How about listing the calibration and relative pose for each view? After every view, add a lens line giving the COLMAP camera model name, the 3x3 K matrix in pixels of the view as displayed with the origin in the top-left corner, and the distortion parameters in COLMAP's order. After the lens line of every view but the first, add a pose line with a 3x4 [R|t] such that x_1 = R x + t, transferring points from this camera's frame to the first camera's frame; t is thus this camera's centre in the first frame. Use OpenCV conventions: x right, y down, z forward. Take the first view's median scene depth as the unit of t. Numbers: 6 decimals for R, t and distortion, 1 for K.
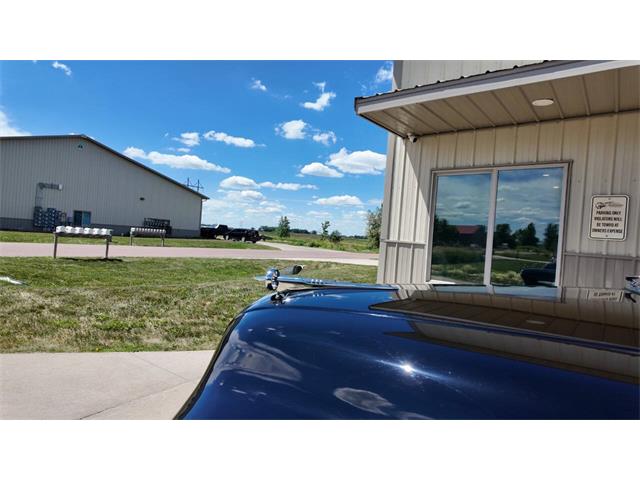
lens RADIAL K [[379.4, 0, 319.3], [0, 379.4, 241.5], [0, 0, 1]] dist [0.046886, -0.041700]
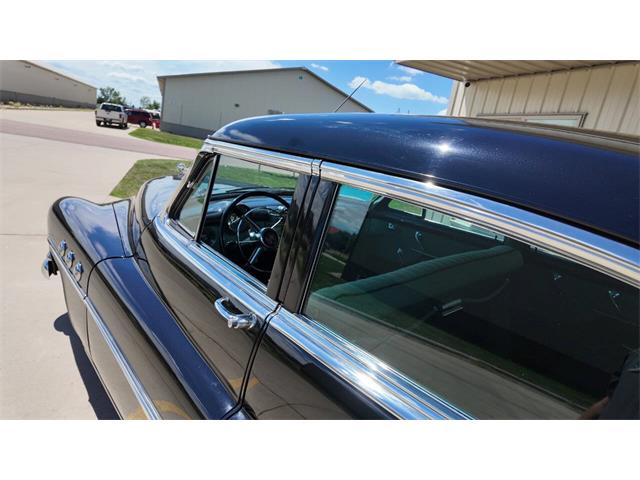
lens RADIAL K [[379.4, 0, 319.3], [0, 379.4, 241.5], [0, 0, 1]] dist [0.046886, -0.041700]
pose [[0.859601, 0.198996, -0.470624, 0.452982], [-0.117132, 0.973262, 0.197587, -0.006067], [0.497359, -0.114721, 0.859926, -0.154539]]
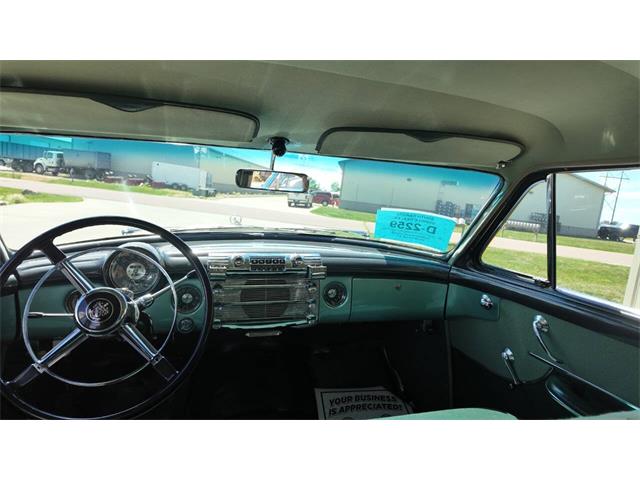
lens RADIAL K [[379.4, 0, 319.3], [0, 379.4, 241.5], [0, 0, 1]] dist [0.046886, -0.041700]
pose [[0.554283, 0.095960, -0.826778, 0.439730], [-0.086410, 0.994599, 0.057508, 0.016758], [0.827831, 0.039566, 0.559581, 0.075506]]
